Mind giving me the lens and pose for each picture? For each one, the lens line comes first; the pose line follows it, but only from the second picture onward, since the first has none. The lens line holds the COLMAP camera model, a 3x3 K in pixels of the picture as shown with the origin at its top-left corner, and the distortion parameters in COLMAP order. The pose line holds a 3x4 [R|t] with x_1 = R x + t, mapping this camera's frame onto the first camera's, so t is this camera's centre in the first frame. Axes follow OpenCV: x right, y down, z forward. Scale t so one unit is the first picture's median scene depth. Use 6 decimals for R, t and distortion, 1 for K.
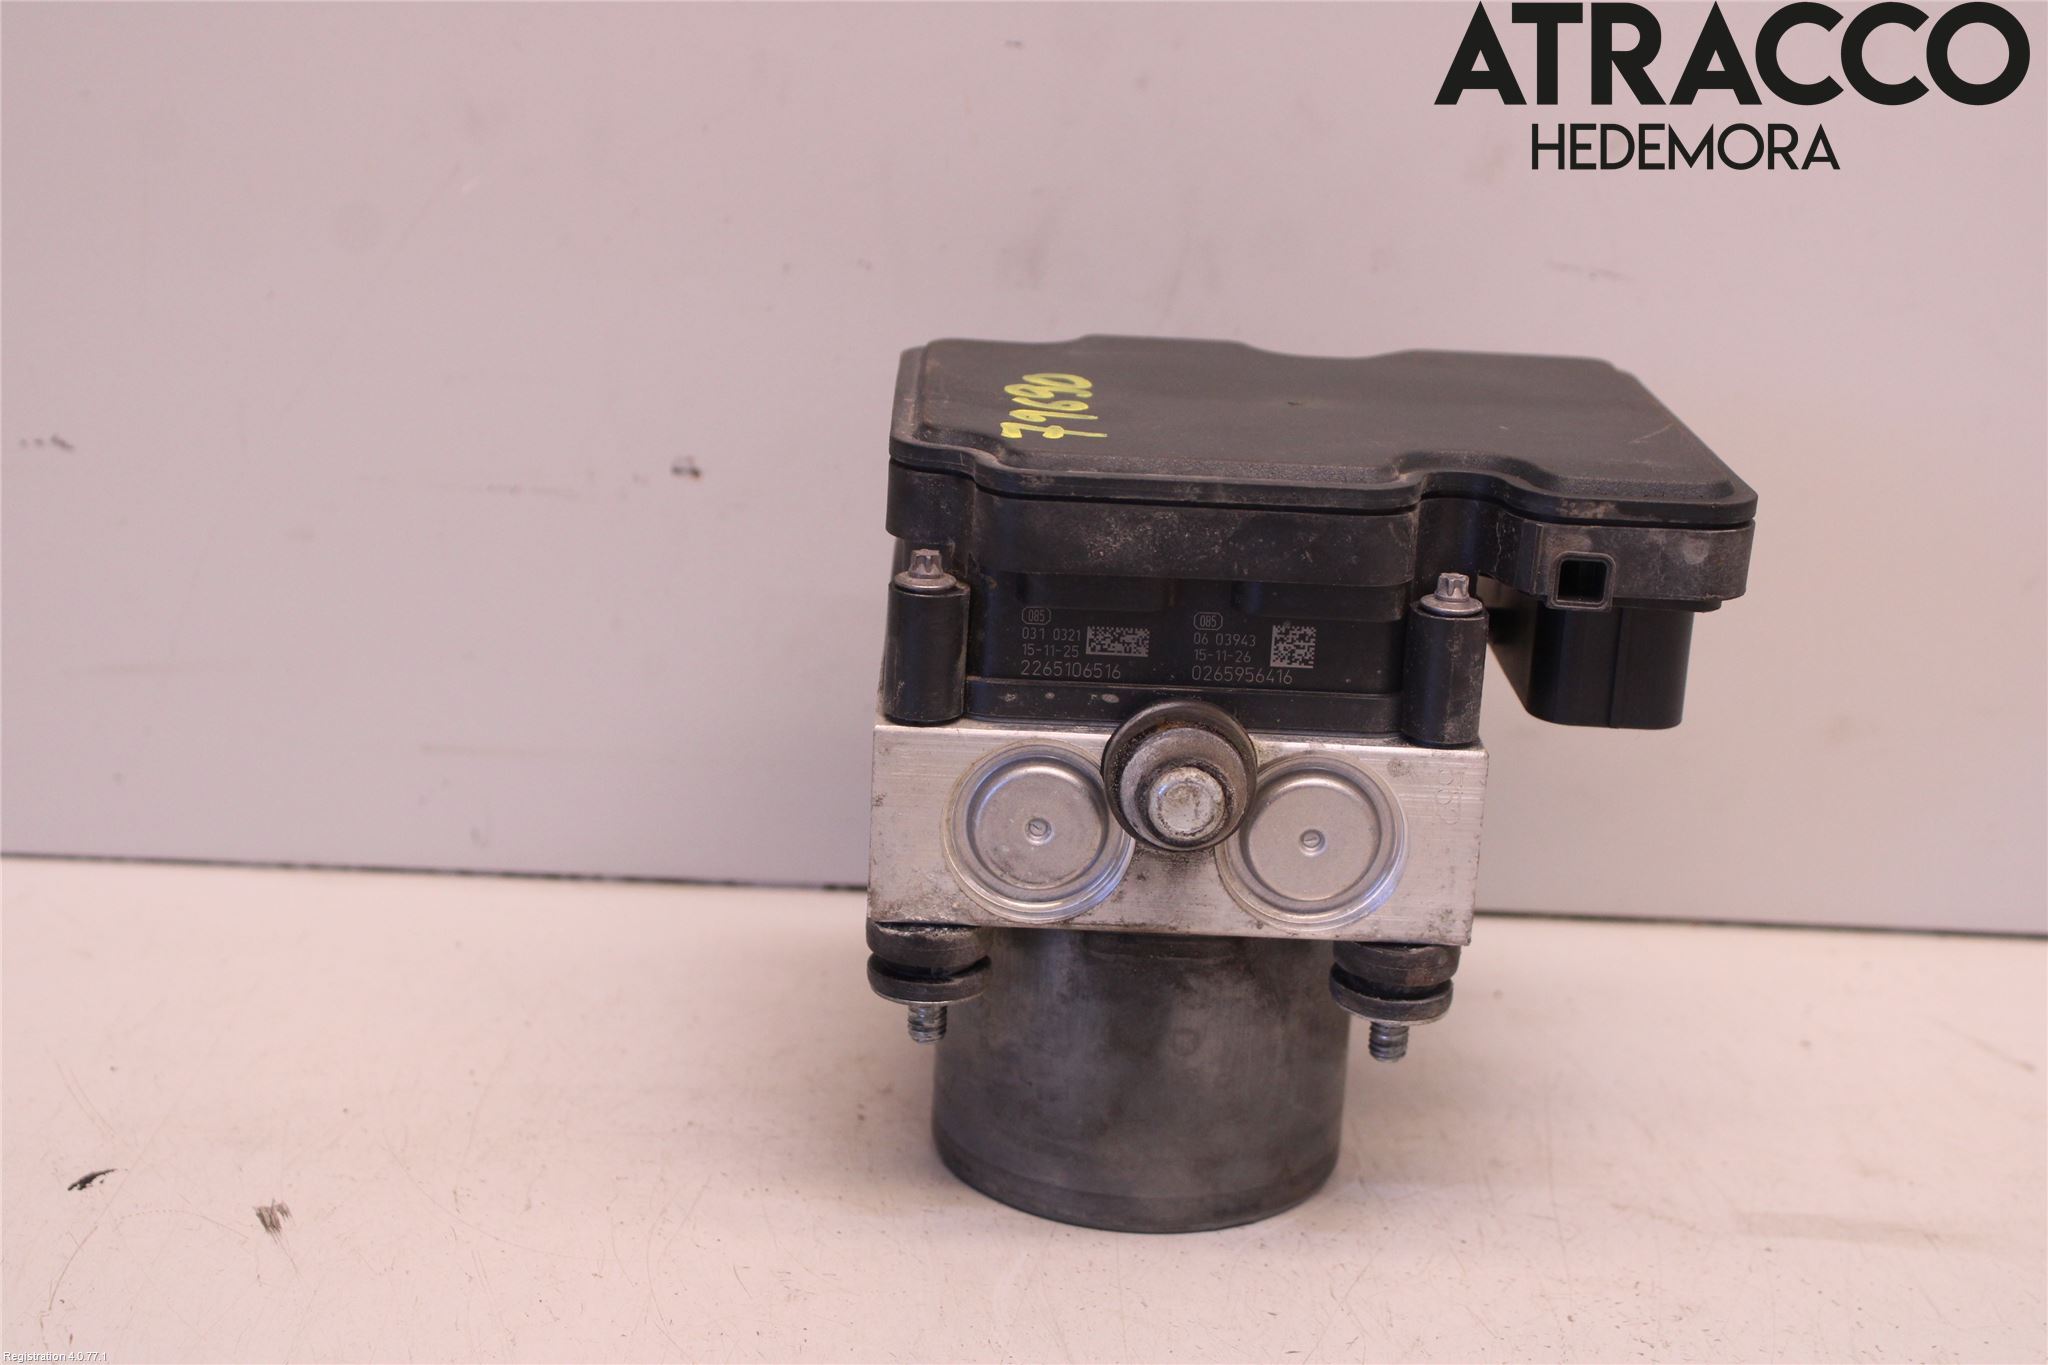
lens RADIAL K [[3098.8, 0, 1027.9], [0, 3098.8, 628.1], [0, 0, 1]] dist [0.005260, 0.057116]
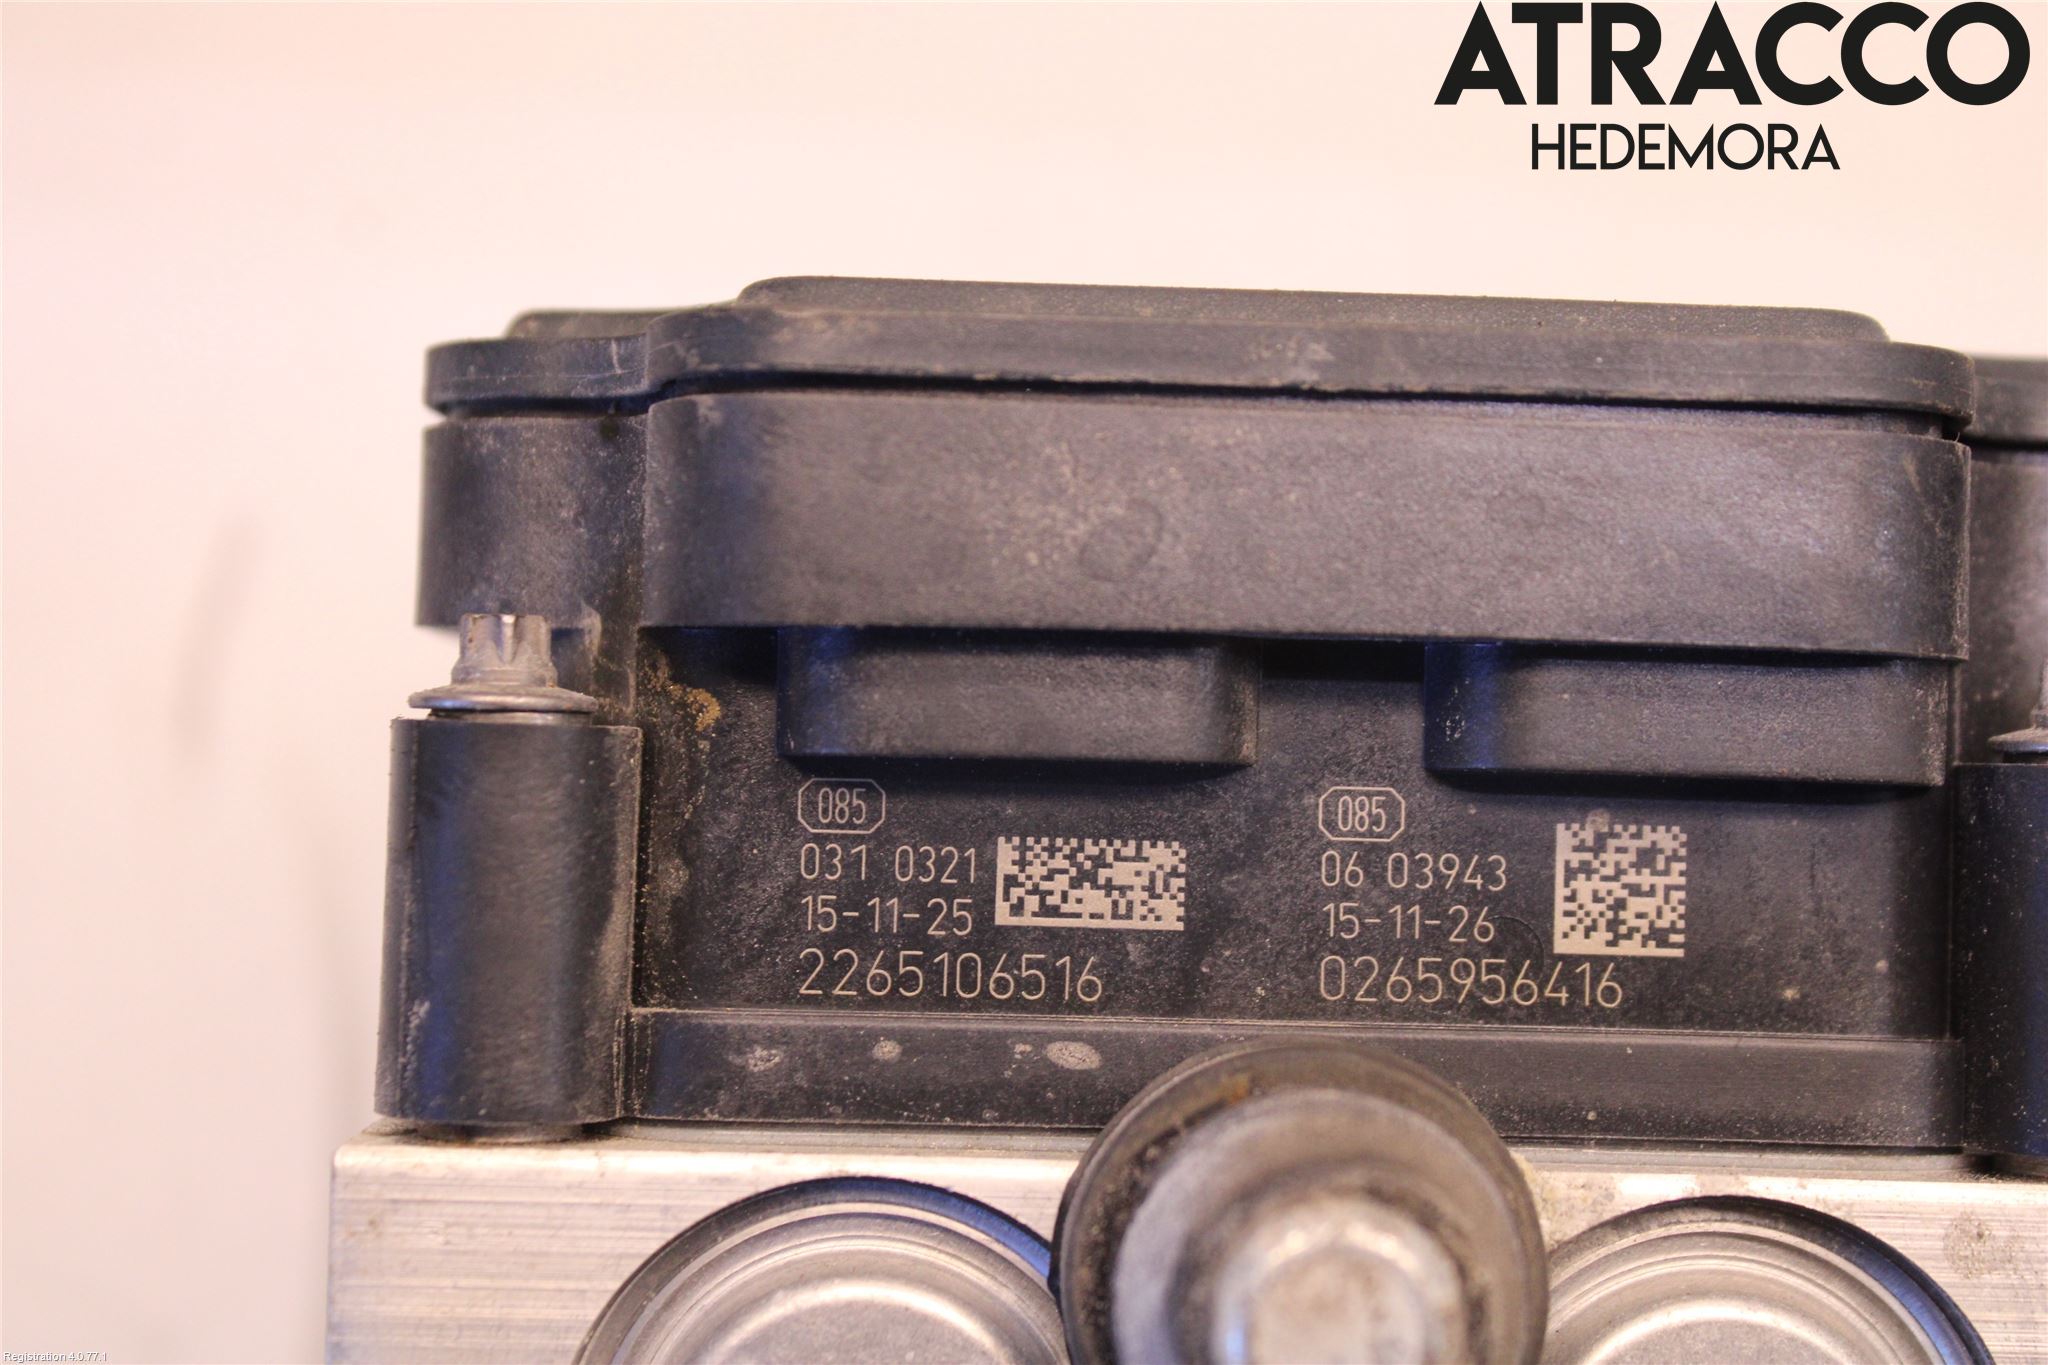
lens RADIAL K [[3240.4, 0, 1024.0], [0, 3240.4, 682.5], [0, 0, 1]] dist [-0.009586, -0.011098]
pose [[0.999641, -0.021257, 0.016283, 0.016723], [0.025291, 0.949291, -0.313379, 0.091994], [-0.008796, 0.313678, 0.949489, 0.665867]]
